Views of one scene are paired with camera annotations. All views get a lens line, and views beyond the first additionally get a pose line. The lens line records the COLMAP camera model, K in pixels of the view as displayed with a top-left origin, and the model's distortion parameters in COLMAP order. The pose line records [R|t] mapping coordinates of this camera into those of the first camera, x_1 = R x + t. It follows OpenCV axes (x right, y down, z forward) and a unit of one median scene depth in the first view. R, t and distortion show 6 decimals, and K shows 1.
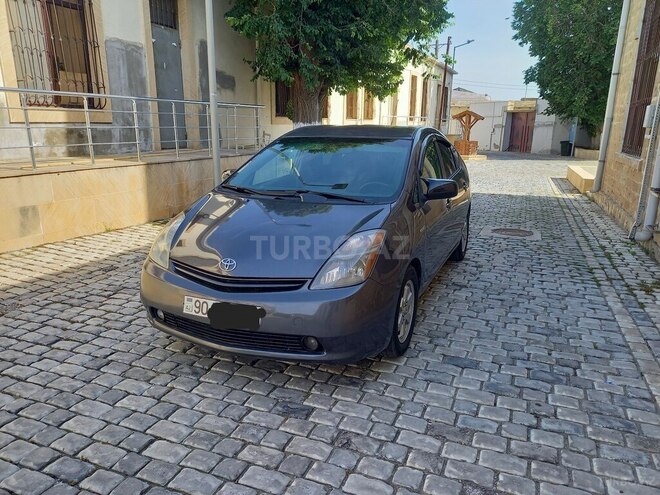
lens RADIAL K [[487.3, 0, 327.7], [0, 487.3, 262.6], [0, 0, 1]] dist [0.034919, -0.028335]
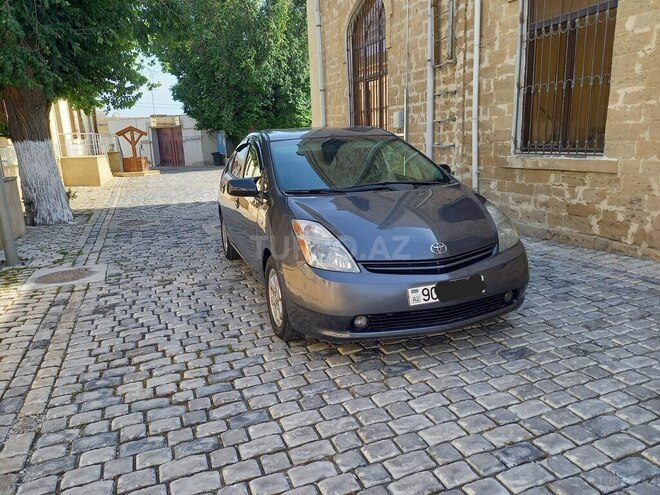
lens RADIAL K [[487.3, 0, 336.9], [0, 487.3, 251.8], [0, 0, 1]] dist [0.034919, -0.028335]
pose [[0.724818, -0.198425, 0.659747, -0.774040], [0.233342, 0.971732, 0.035901, -0.056187], [-0.648221, 0.127925, 0.750630, 0.248761]]
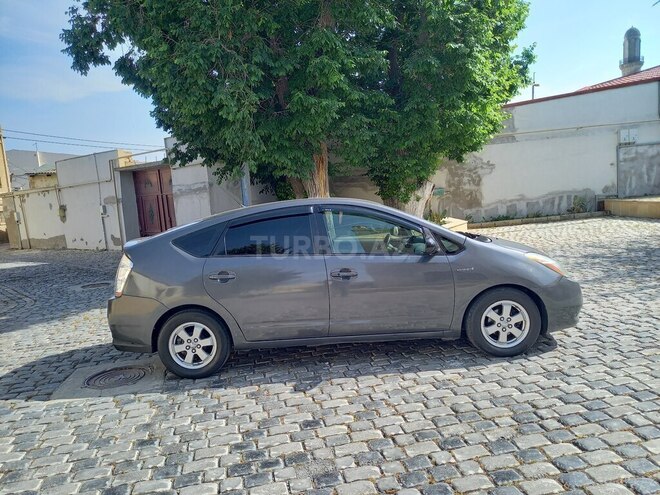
lens RADIAL K [[487.3, 0, 326.5], [0, 487.3, 253.4], [0, 0, 1]] dist [0.034919, -0.028335]
pose [[0.832536, -0.137410, 0.536658, 2.728784], [0.227124, 0.968251, -0.104427, -1.358172], [-0.505271, 0.208827, 0.837313, 5.248384]]
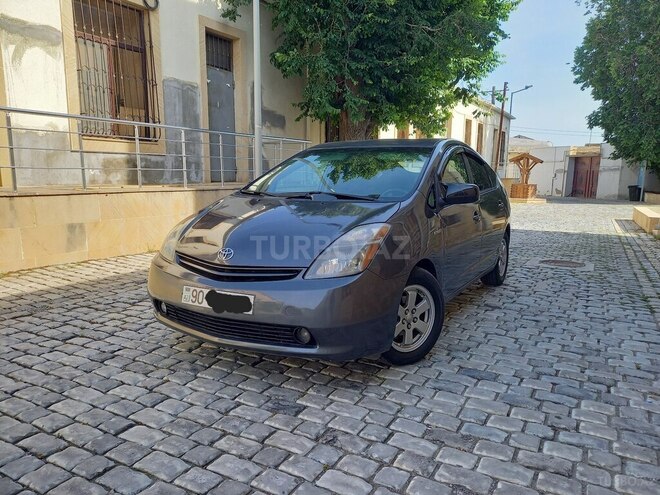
lens RADIAL K [[487.3, 0, 326.5], [0, 487.3, 262.9], [0, 0, 1]] dist [0.034919, -0.028335]
pose [[0.992778, 0.020412, -0.118219, 0.080362], [-0.031499, 0.995197, -0.092691, 0.075921], [0.115759, 0.095745, 0.988652, 0.036766]]
